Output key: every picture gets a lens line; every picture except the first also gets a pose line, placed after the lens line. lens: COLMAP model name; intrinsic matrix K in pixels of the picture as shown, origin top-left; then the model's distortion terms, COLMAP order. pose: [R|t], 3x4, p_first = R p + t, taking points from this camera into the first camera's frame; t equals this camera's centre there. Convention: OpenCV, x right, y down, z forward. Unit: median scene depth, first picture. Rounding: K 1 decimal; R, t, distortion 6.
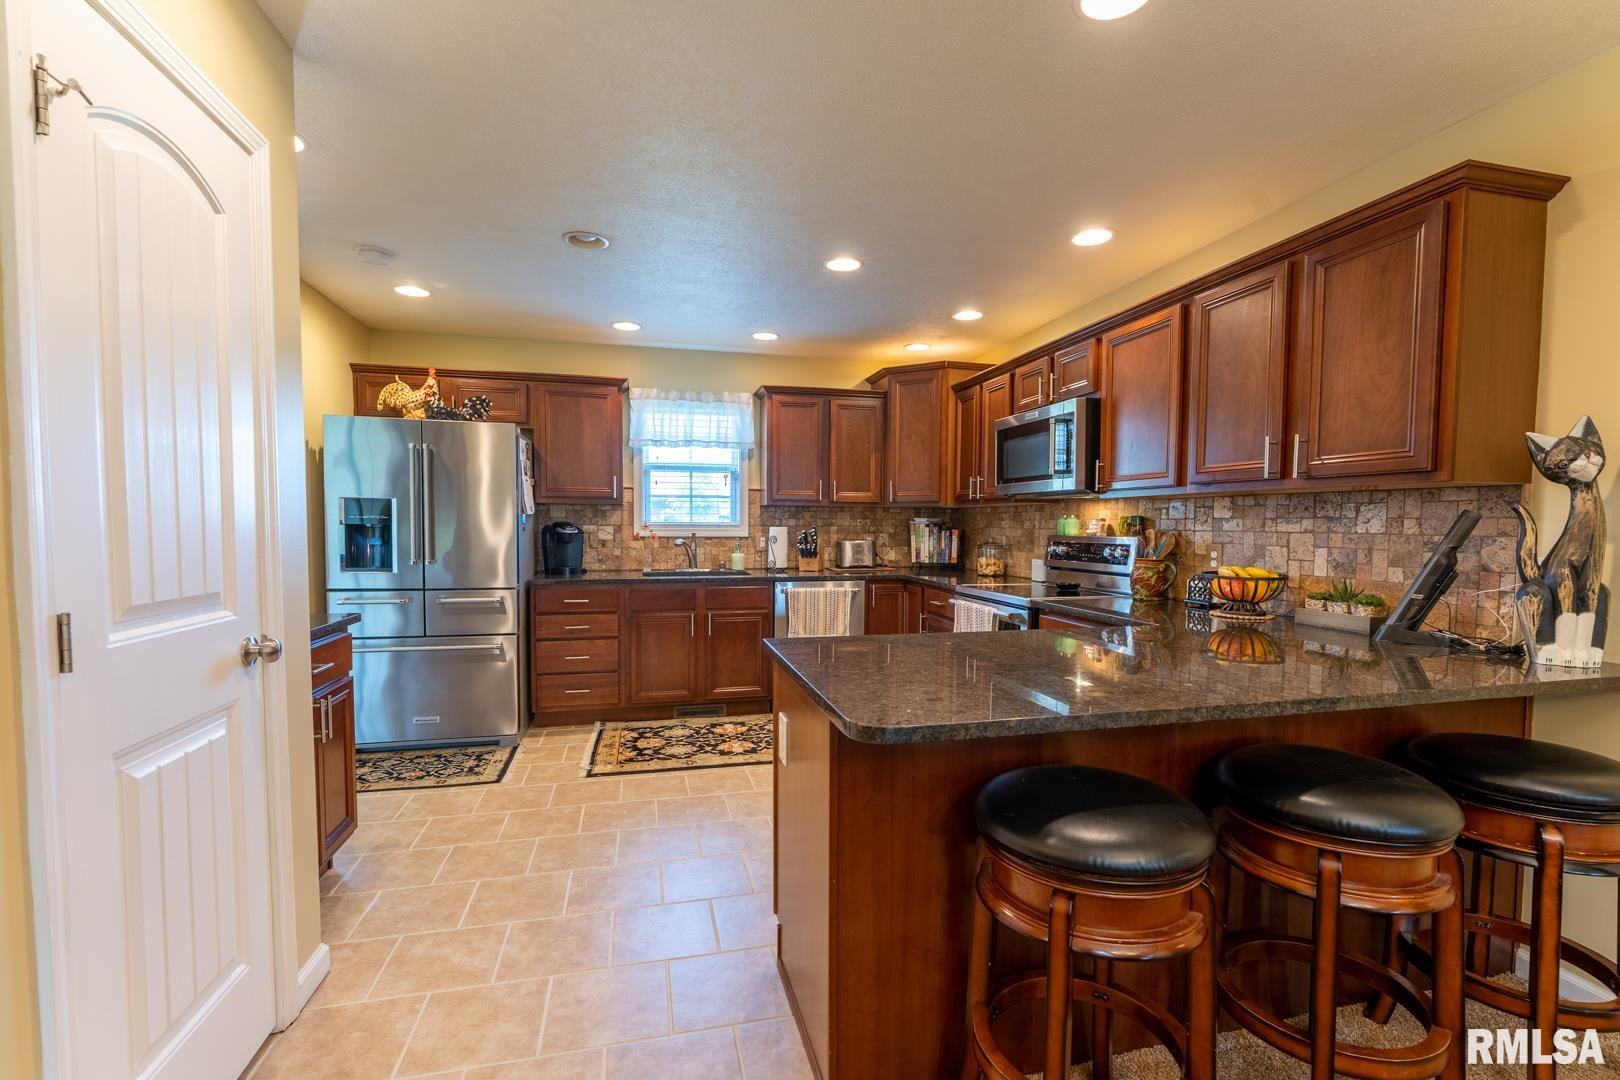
lens RADIAL K [[708.2, 0, 815.8], [0, 708.2, 559.1], [0, 0, 1]] dist [-0.000530, -0.000034]
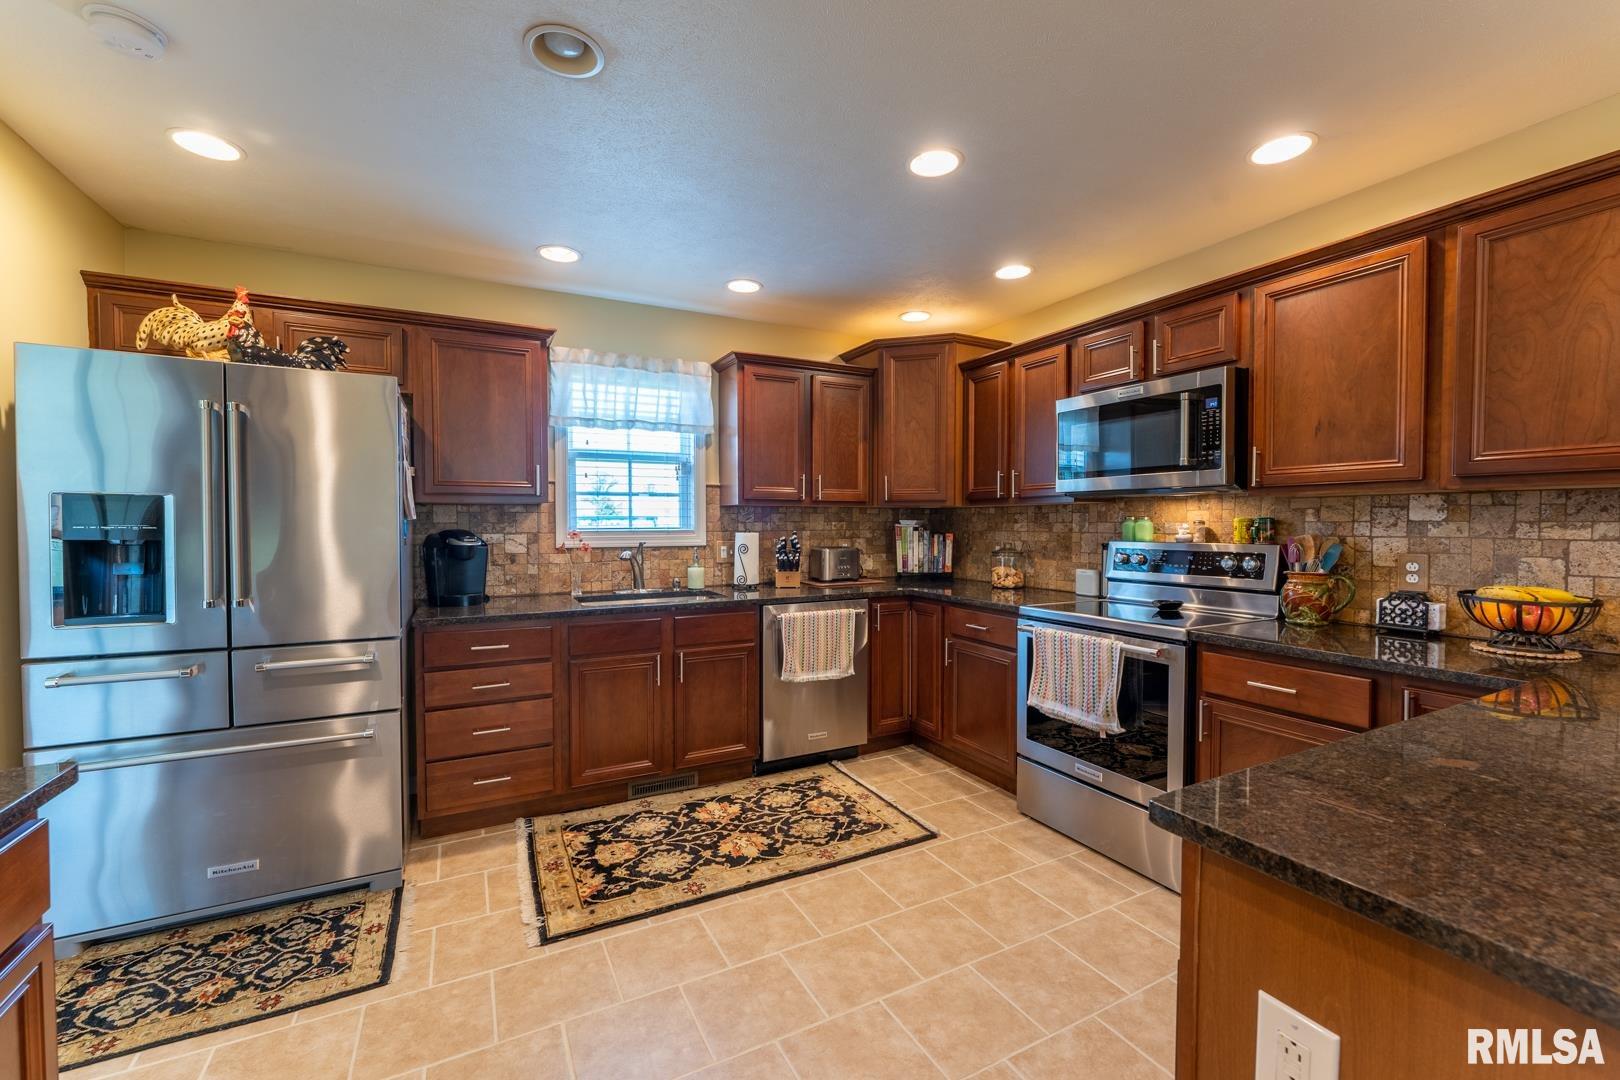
lens RADIAL K [[665.0, 0, 810.0], [0, 665.0, 540.0], [0, 0, 1]] dist [-0.002488, 0.000222]
pose [[0.972509, -0.013736, 0.232459, -0.181197], [0.019218, 0.999588, -0.021334, -0.023168], [-0.232070, 0.025215, 0.972372, 0.299607]]
